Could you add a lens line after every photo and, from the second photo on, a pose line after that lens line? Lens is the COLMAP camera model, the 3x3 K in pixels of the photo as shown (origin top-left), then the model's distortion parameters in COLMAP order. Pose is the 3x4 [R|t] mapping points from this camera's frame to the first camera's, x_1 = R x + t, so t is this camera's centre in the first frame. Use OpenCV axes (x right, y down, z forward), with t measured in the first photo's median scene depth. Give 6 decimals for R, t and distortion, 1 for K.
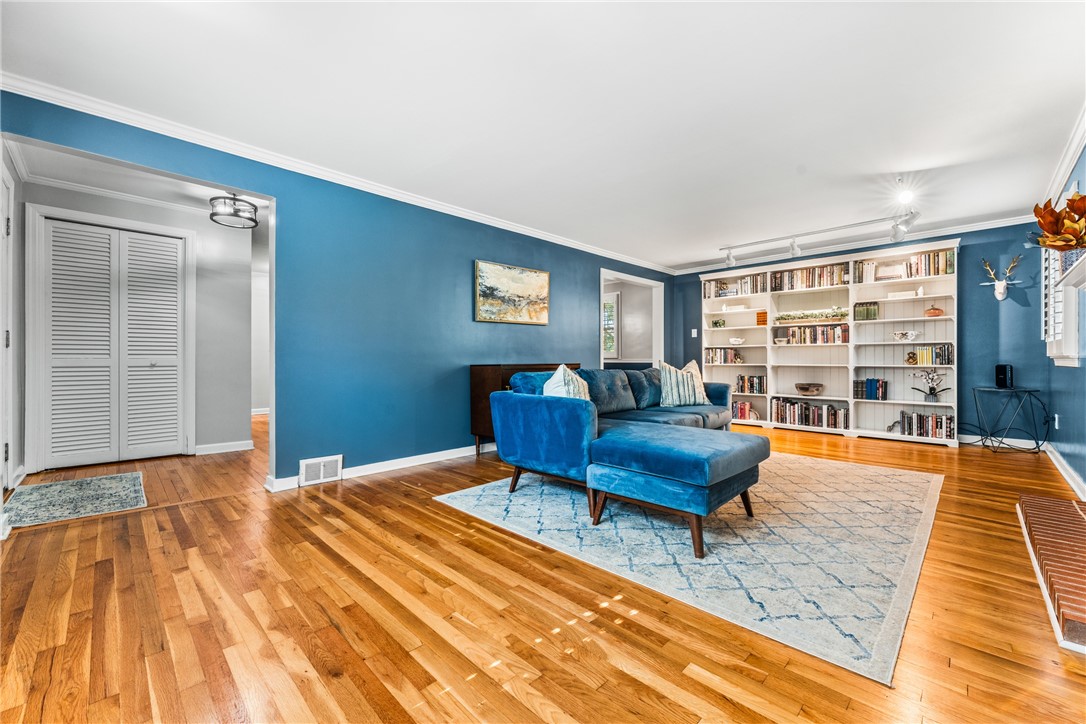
lens RADIAL K [[432.1, 0, 540.3], [0, 432.1, 360.3], [0, 0, 1]] dist [0.000037, -0.000195]
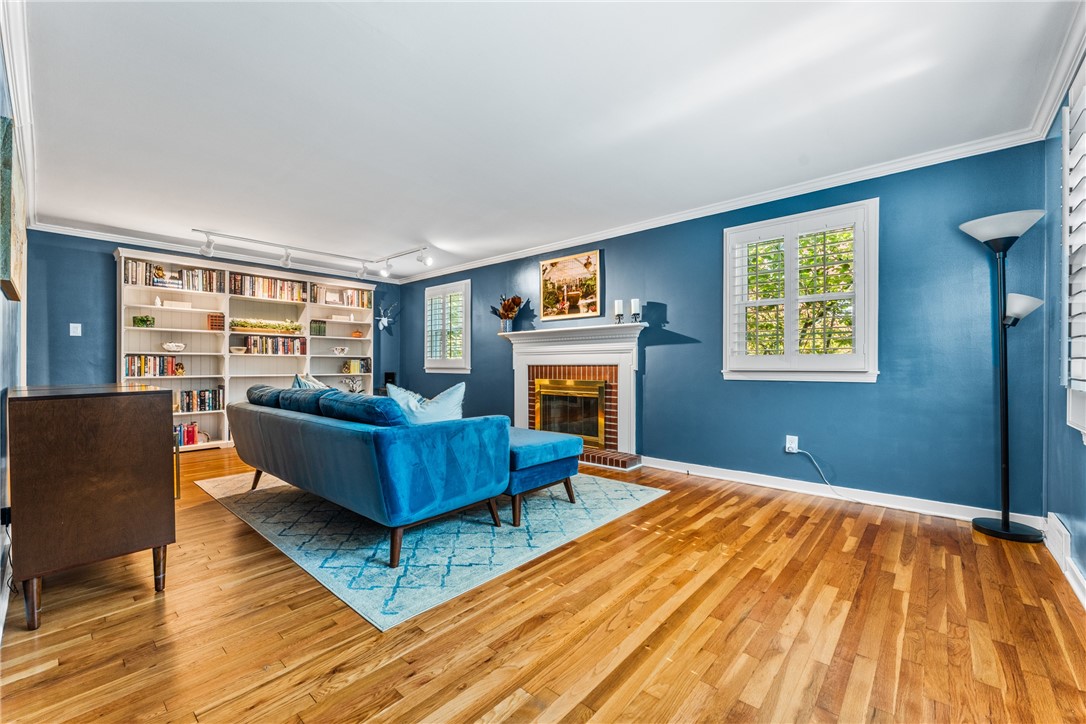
lens RADIAL K [[446.5, 0, 538.9], [0, 446.5, 364.7], [0, 0, 1]] dist [0.002894, -0.000320]
pose [[-0.052172, -0.000224, 0.998638, -0.469795], [-0.000586, 1.000000, 0.000194, -0.015171], [-0.998638, -0.000575, -0.052172, 0.463952]]
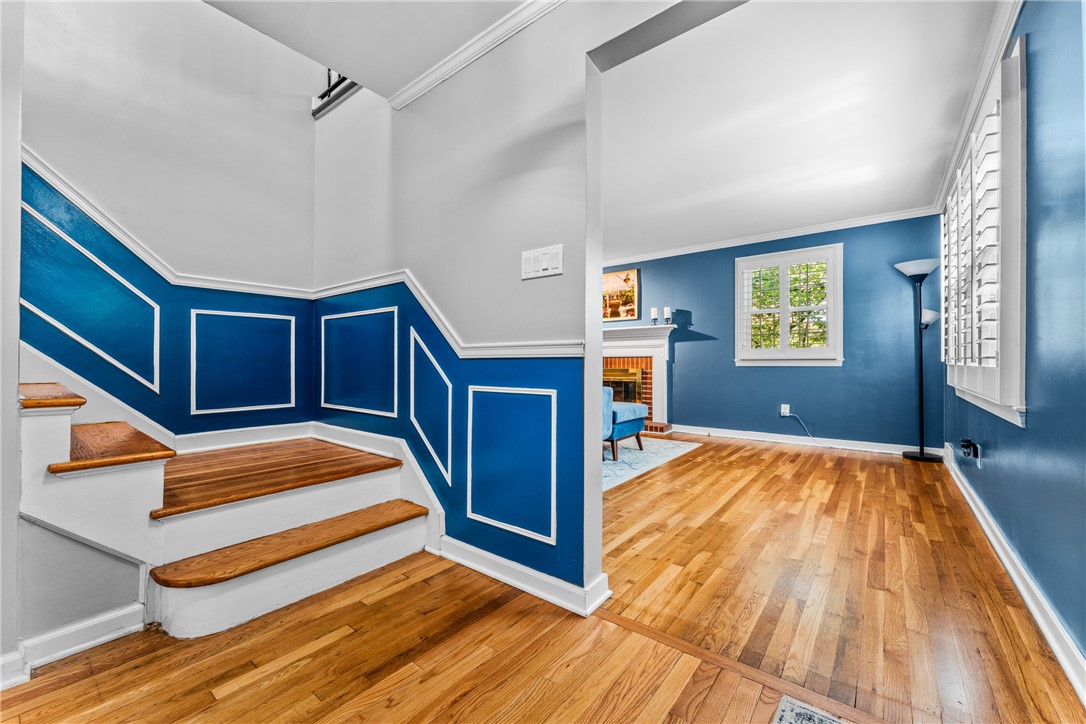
lens RADIAL K [[432.1, 0, 540.3], [0, 432.1, 360.3], [0, 0, 1]] dist [0.000037, -0.000195]
pose [[-0.107695, 0.003798, 0.994177, -0.696109], [0.001220, 0.999992, -0.003688, -0.000571], [-0.994183, 0.000816, -0.107699, 0.681185]]
